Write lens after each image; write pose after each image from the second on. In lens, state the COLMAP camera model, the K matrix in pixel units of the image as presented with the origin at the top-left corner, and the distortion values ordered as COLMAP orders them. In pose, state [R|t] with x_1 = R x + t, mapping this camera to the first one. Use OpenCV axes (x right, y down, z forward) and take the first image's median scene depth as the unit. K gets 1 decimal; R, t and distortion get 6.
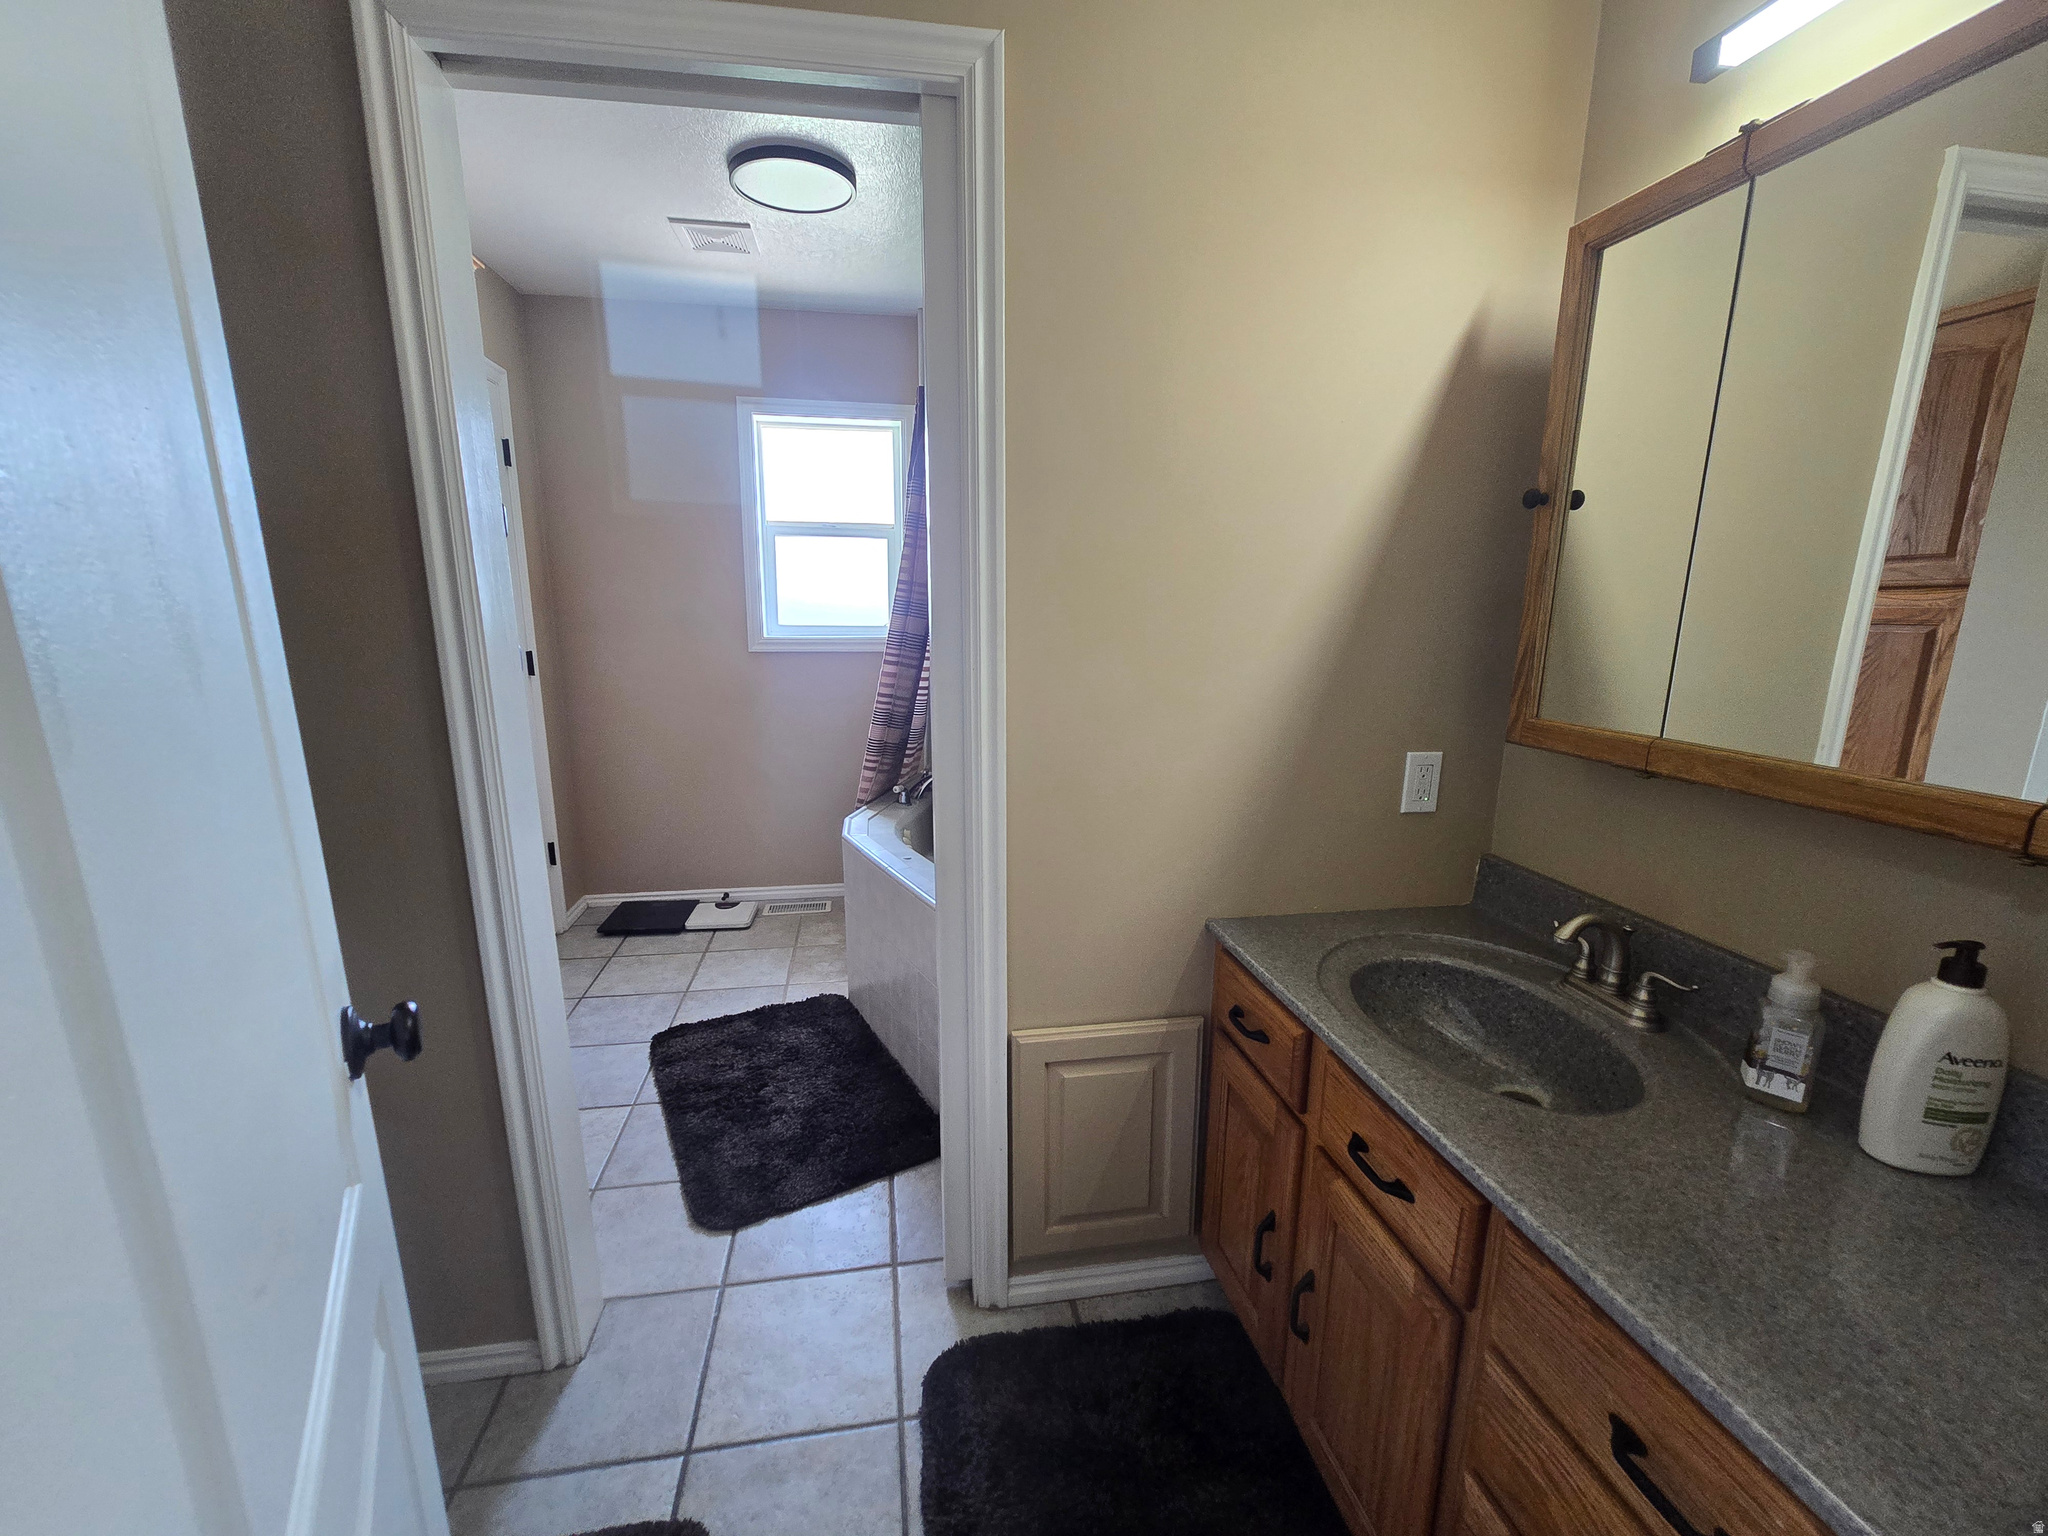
lens RADIAL K [[837.1, 0, 1021.2], [0, 837.1, 776.5], [0, 0, 1]] dist [0.013848, 0.000085]
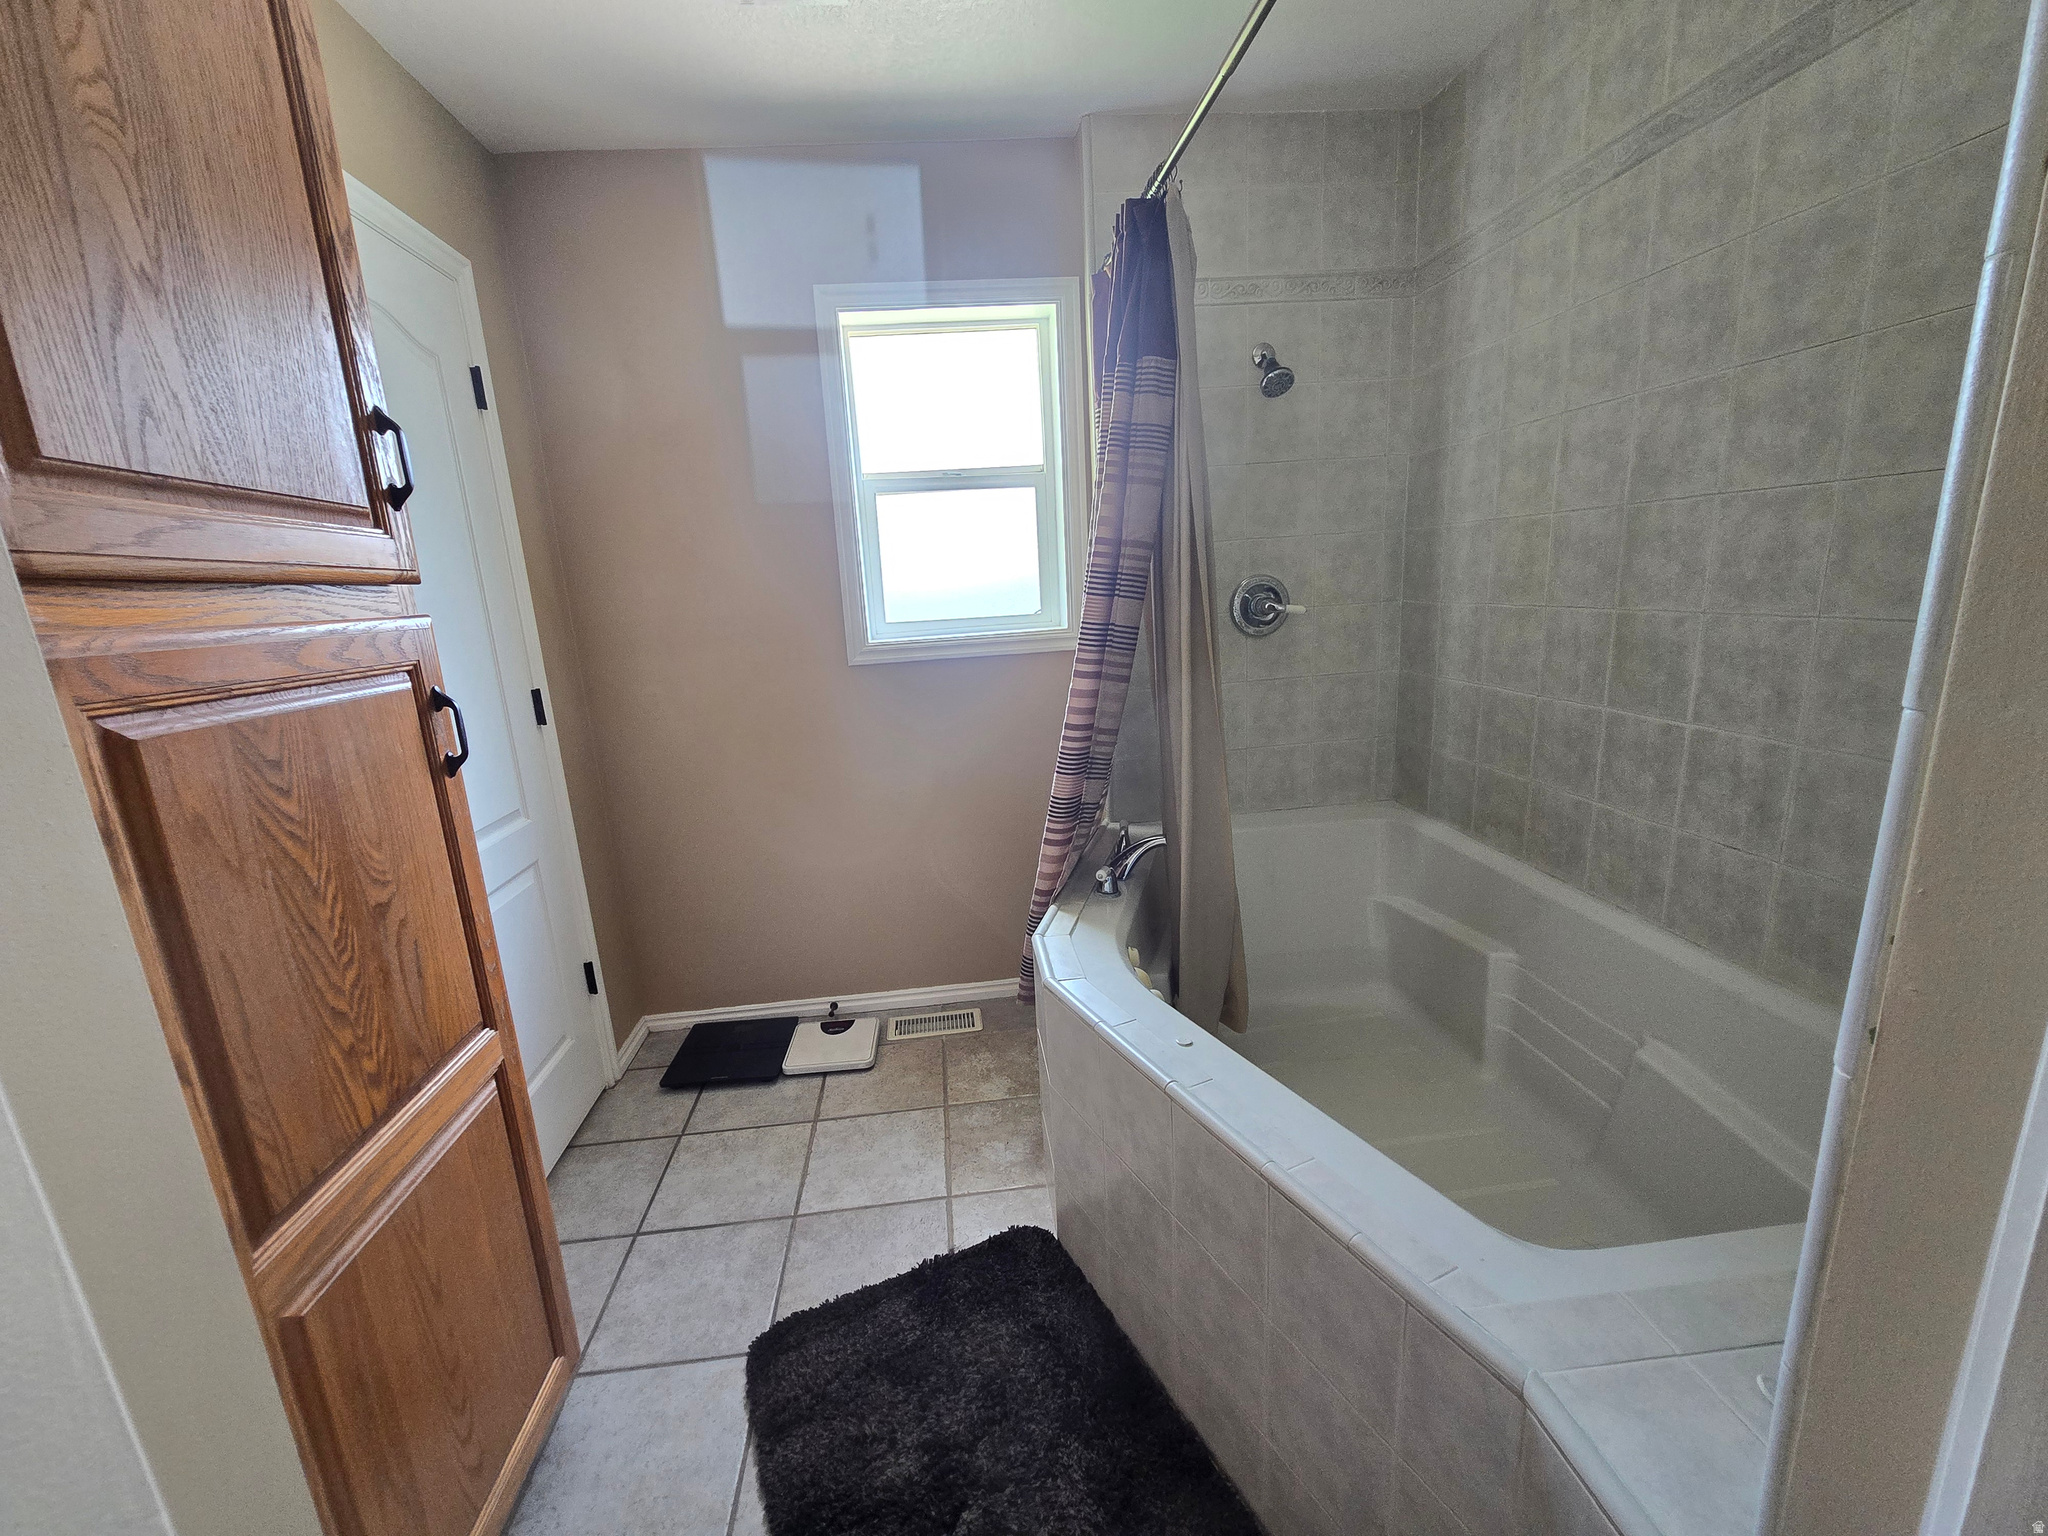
lens RADIAL K [[837.1, 0, 1021.2], [0, 837.1, 776.5], [0, 0, 1]] dist [0.013848, 0.000085]
pose [[0.995790, -0.050476, -0.076517, -0.148709], [0.052197, 0.998423, 0.020658, -0.070762], [0.075354, -0.024565, 0.996854, 0.352684]]
